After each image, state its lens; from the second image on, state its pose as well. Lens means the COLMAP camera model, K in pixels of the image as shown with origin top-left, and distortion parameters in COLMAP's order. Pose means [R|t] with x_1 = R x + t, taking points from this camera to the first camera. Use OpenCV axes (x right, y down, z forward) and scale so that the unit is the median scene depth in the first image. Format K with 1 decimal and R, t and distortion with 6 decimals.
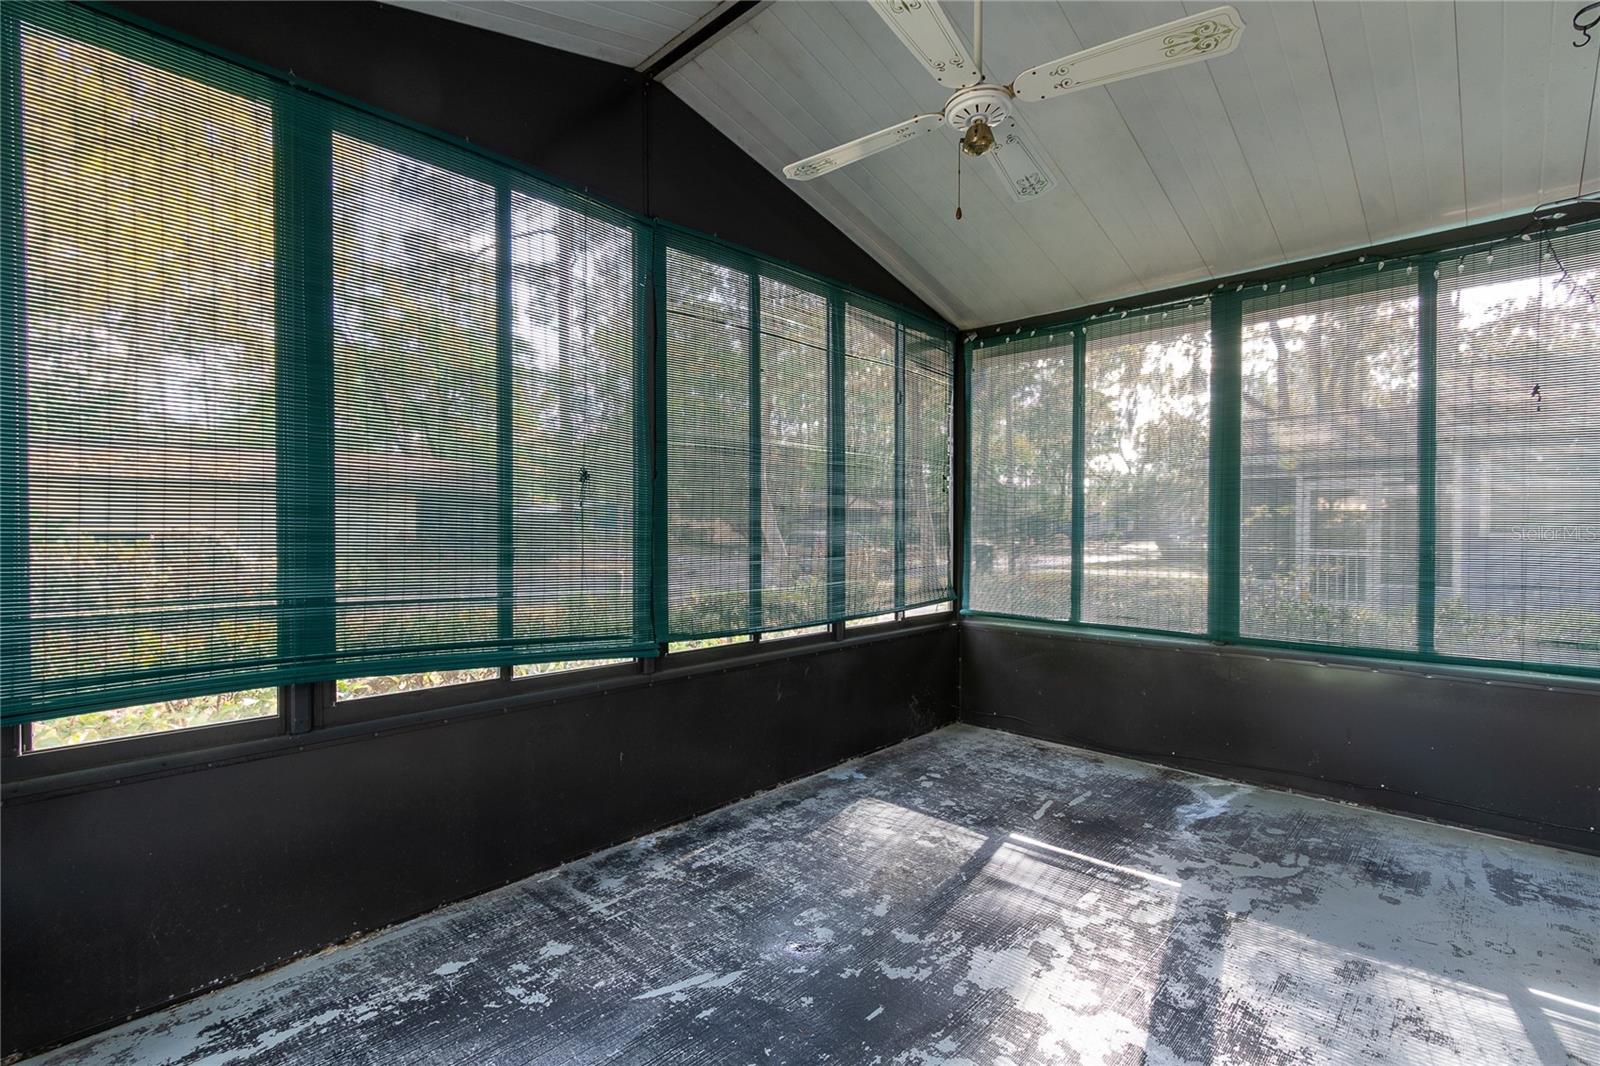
lens RADIAL K [[741.0, 0, 784.1], [0, 741.0, 534.7], [0, 0, 1]] dist [-0.002109, -0.000084]
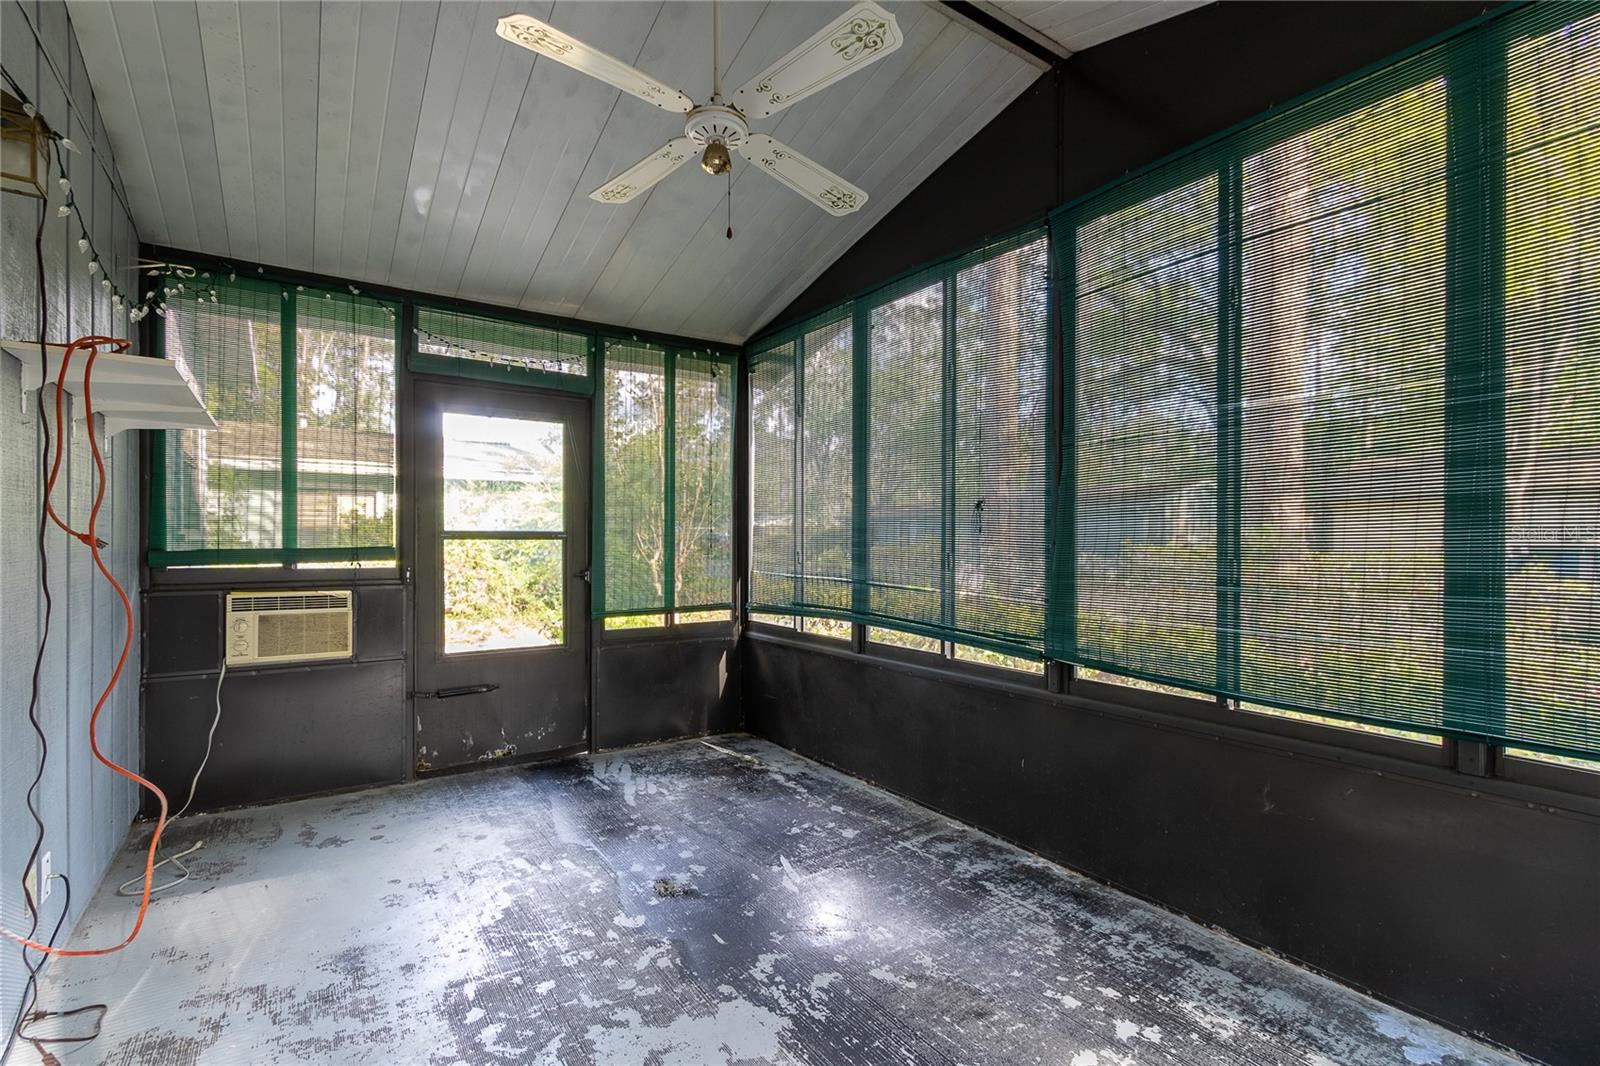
lens RADIAL K [[741.0, 0, 784.1], [0, 741.0, 538.7], [0, 0, 1]] dist [-0.002109, -0.000084]
pose [[-0.220968, -0.003590, -0.975274, 0.928940], [-0.010788, 0.999941, -0.001237, -0.003960], [0.975221, 0.010248, -0.220994, 0.990371]]
